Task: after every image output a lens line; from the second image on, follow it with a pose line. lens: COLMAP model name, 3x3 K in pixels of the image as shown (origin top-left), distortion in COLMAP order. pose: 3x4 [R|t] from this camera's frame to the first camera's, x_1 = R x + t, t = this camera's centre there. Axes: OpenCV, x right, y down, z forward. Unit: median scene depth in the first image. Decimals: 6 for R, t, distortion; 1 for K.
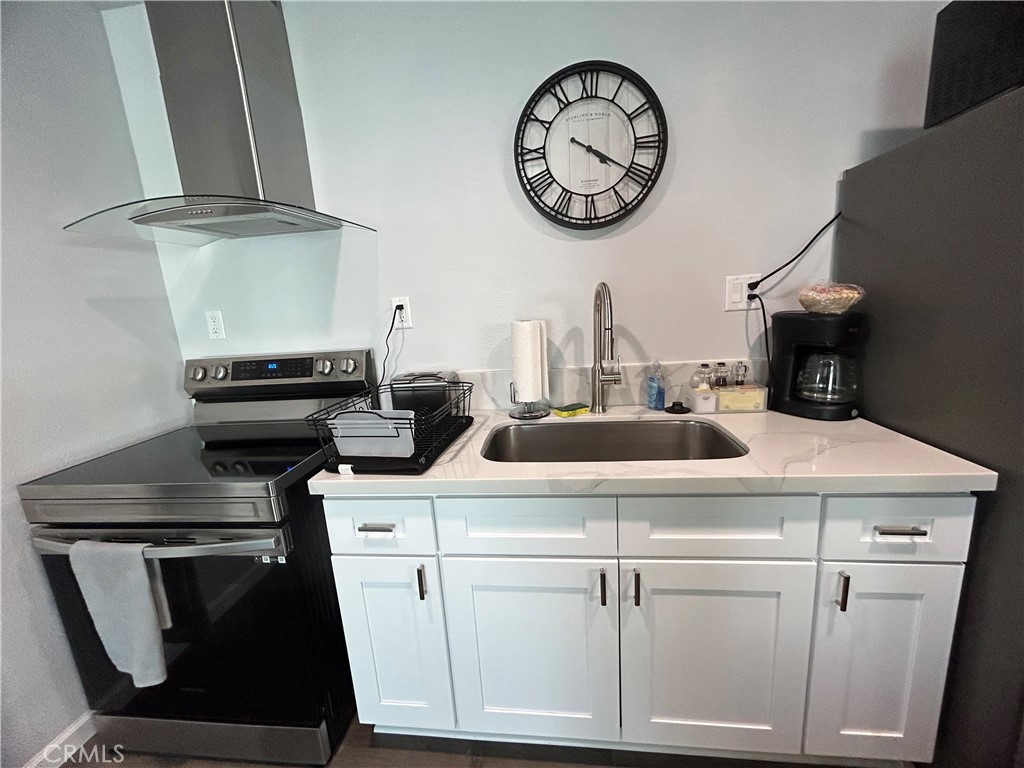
lens RADIAL K [[408.6, 0, 513.7], [0, 408.6, 381.8], [0, 0, 1]] dist [-0.006839, 0.000421]
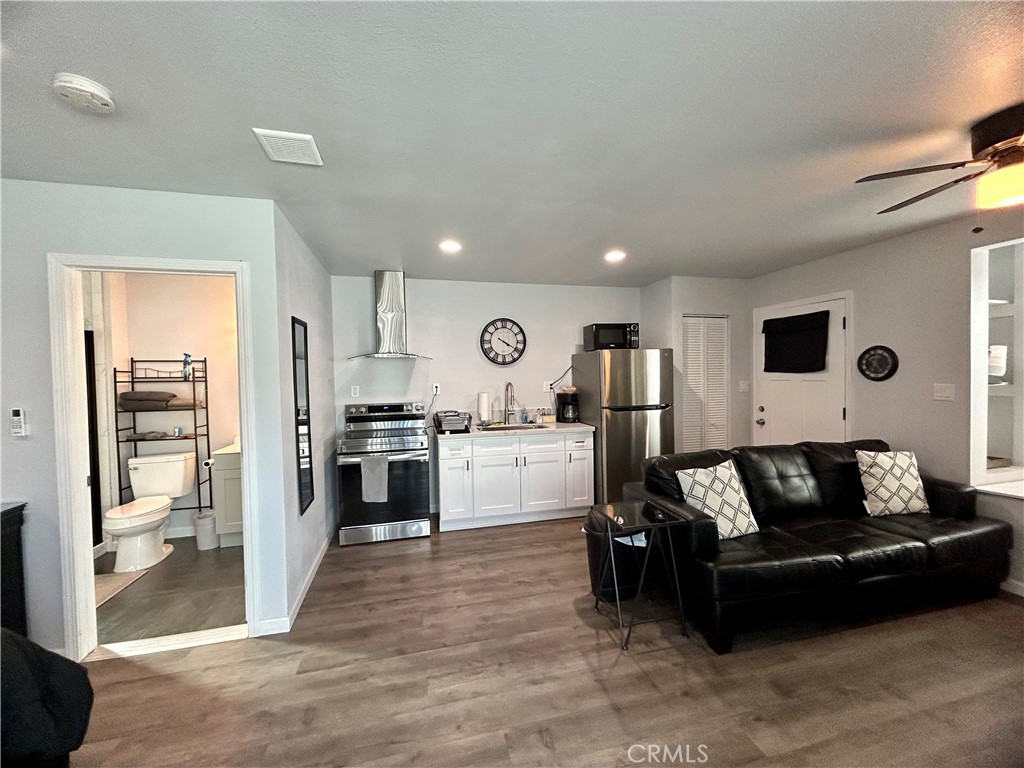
lens RADIAL K [[412.5, 0, 513.8], [0, 412.5, 383.3], [0, 0, 1]] dist [0.000847, 0.000601]
pose [[0.930596, 0.040710, 0.363776, -0.914966], [0.027894, 0.983020, -0.181366, 0.350213], [-0.364983, 0.178926, 0.913659, -1.959320]]
